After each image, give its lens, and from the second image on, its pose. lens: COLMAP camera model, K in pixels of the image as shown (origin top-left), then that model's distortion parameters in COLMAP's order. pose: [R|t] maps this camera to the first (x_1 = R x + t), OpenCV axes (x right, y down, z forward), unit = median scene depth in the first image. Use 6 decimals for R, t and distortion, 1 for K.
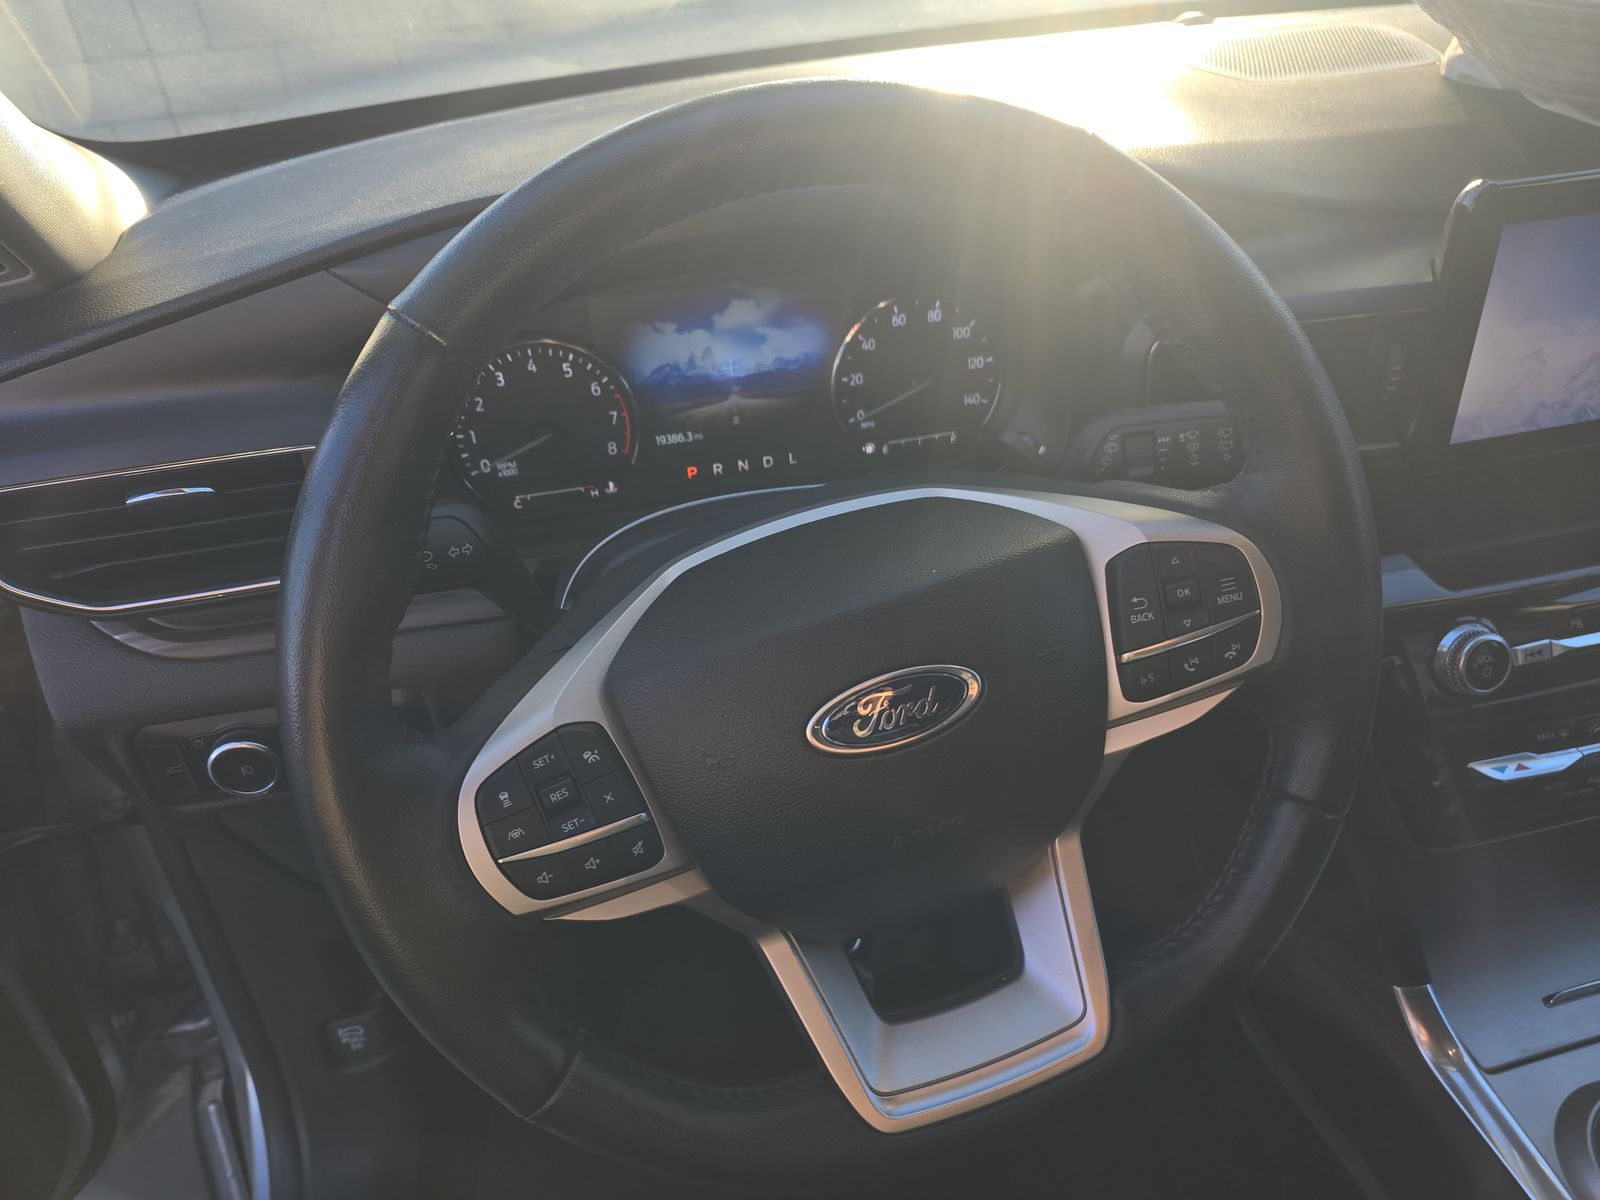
lens RADIAL K [[1075.5, 0, 802.8], [0, 1075.5, 611.9], [0, 0, 1]] dist [0.079065, -0.130756]
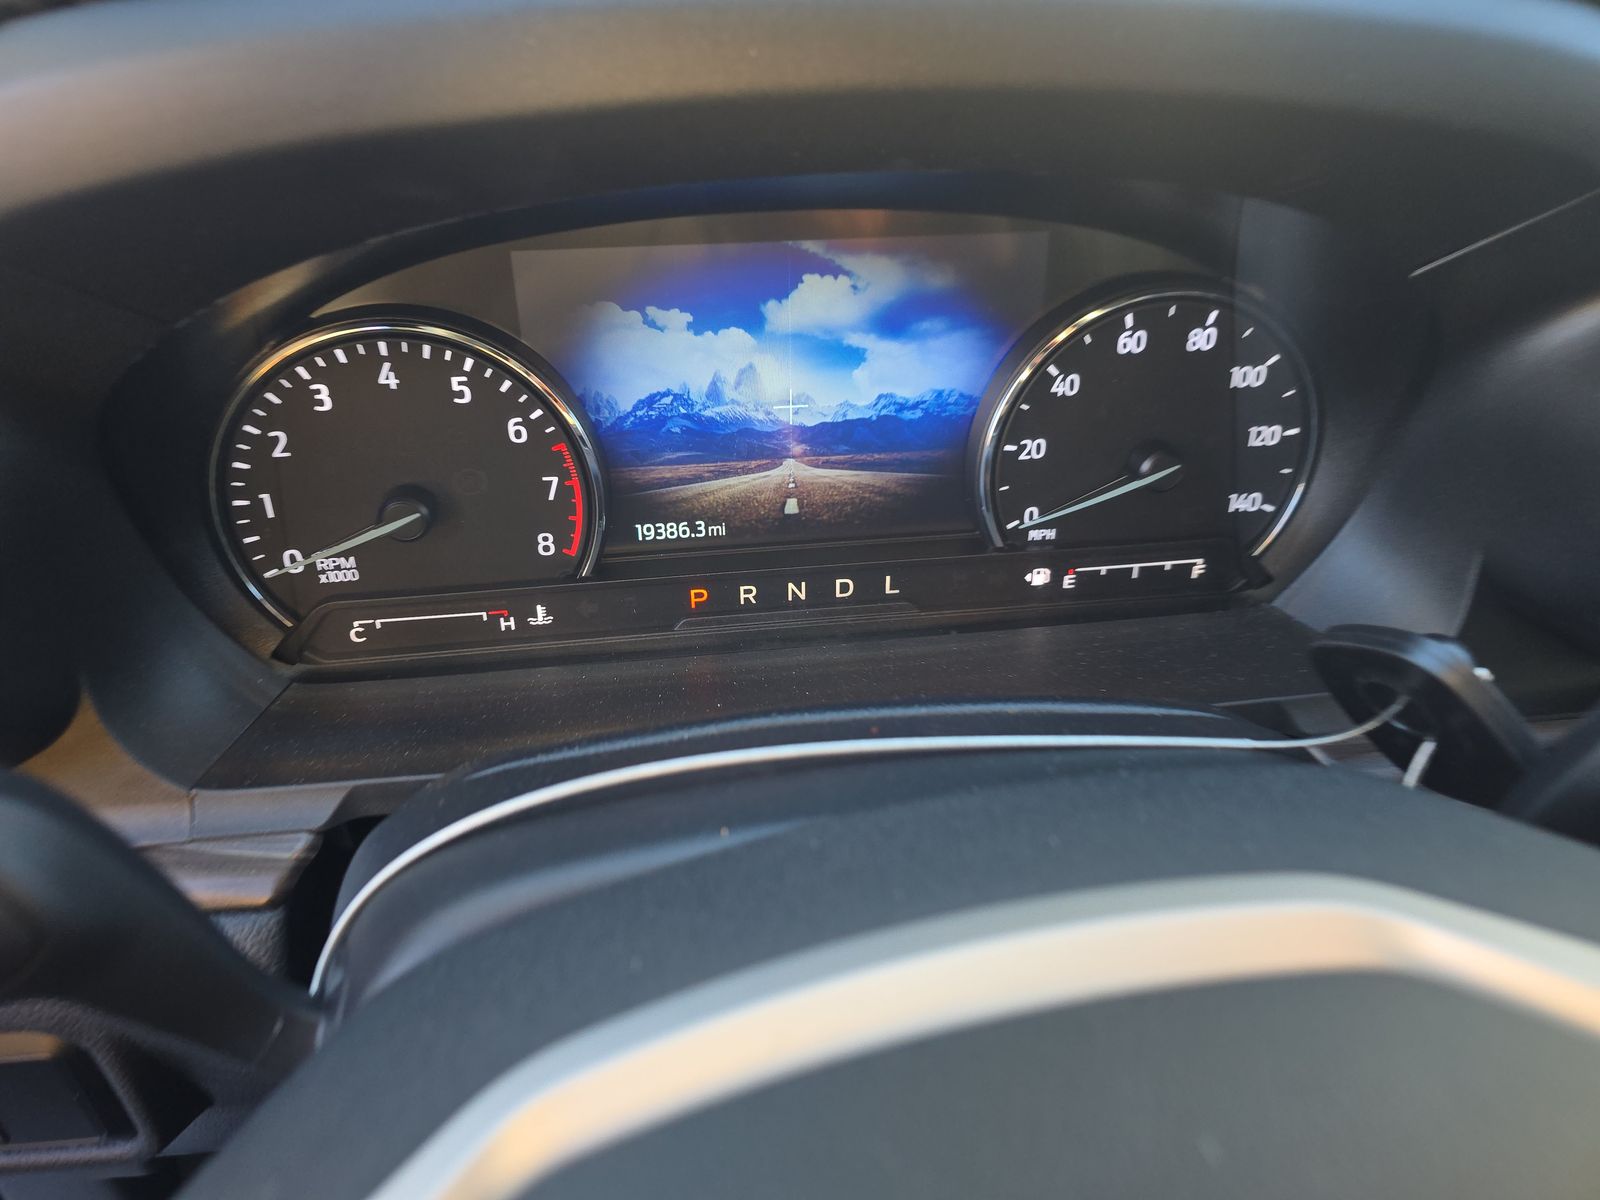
lens RADIAL K [[1066.1, 0, 800.0], [0, 1066.1, 600.0], [0, 0, 1]] dist [0.033731, -0.053106]
pose [[0.994039, 0.095546, -0.052517, -0.027823], [-0.095620, 0.995417, 0.001102, -0.140833], [0.052381, 0.003927, 0.998619, 0.511786]]
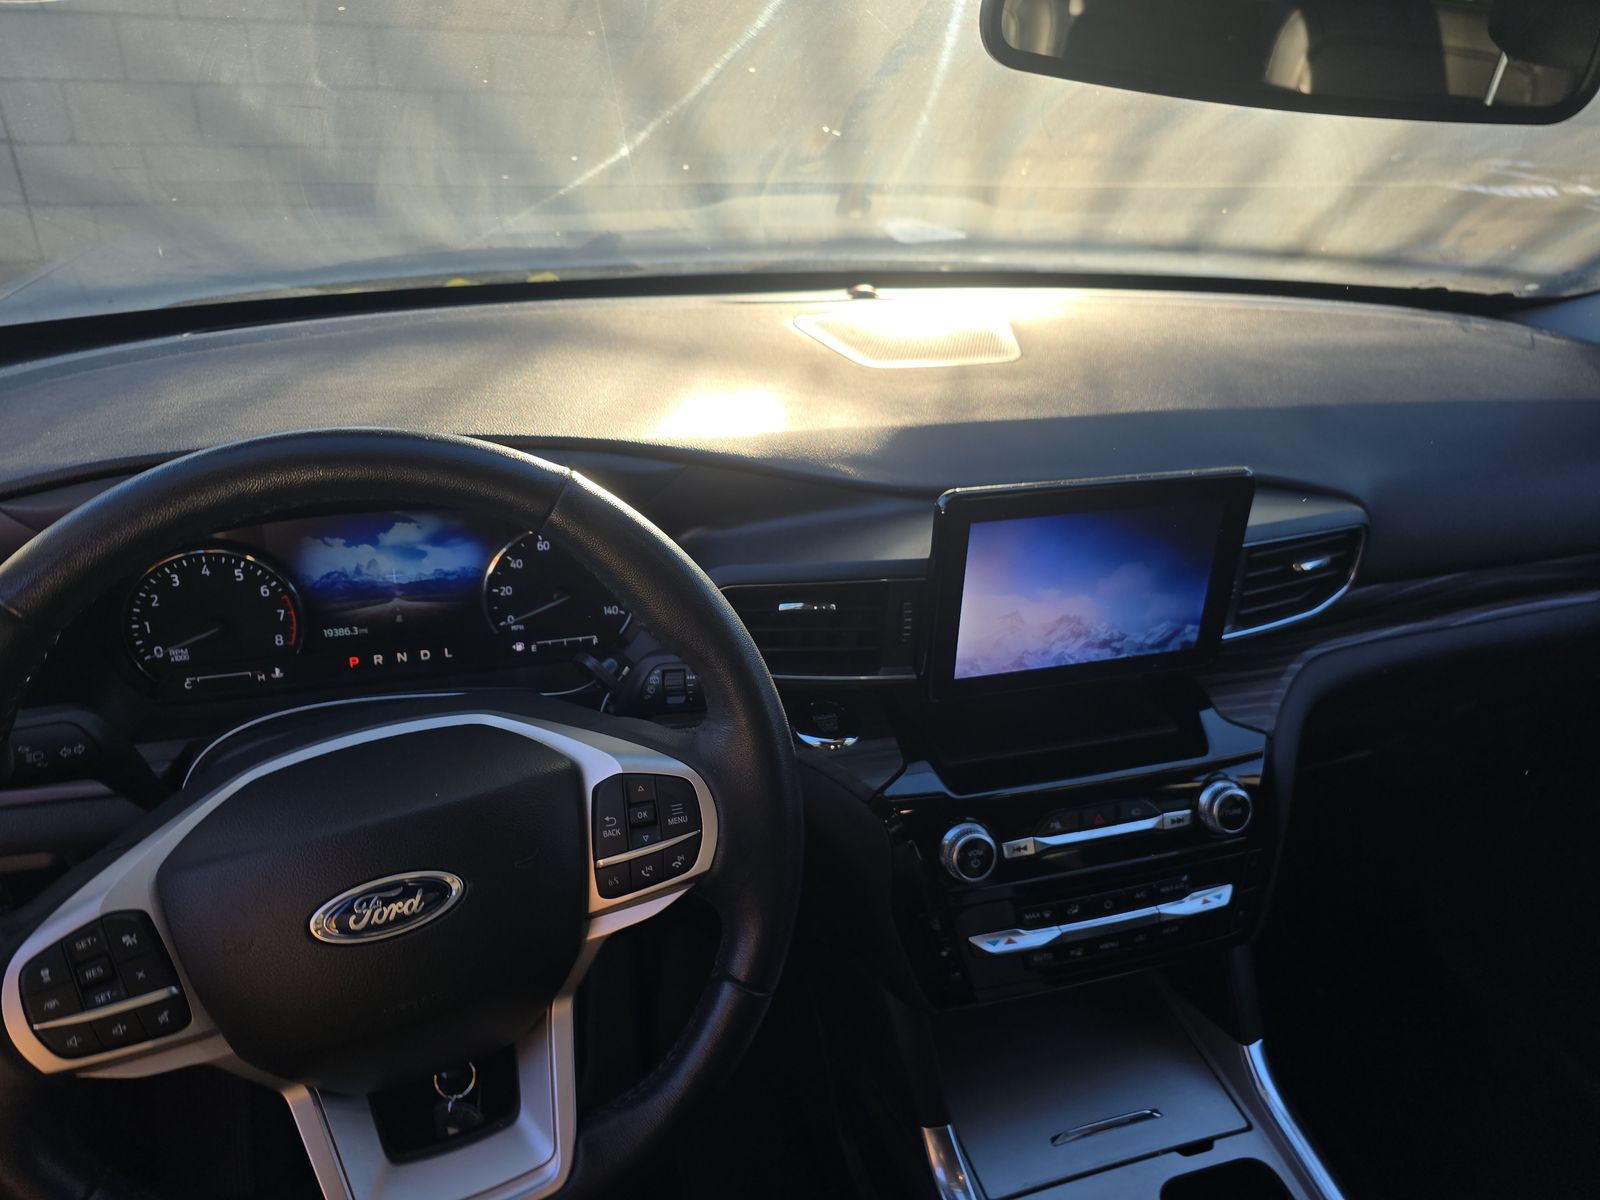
lens RADIAL K [[1066.1, 0, 800.0], [0, 1066.1, 600.0], [0, 0, 1]] dist [0.033731, -0.053106]
pose [[0.991443, 0.055958, 0.117940, 0.243351], [-0.042150, 0.992297, -0.116488, -0.086247], [-0.123550, 0.110521, 0.986165, -0.206479]]
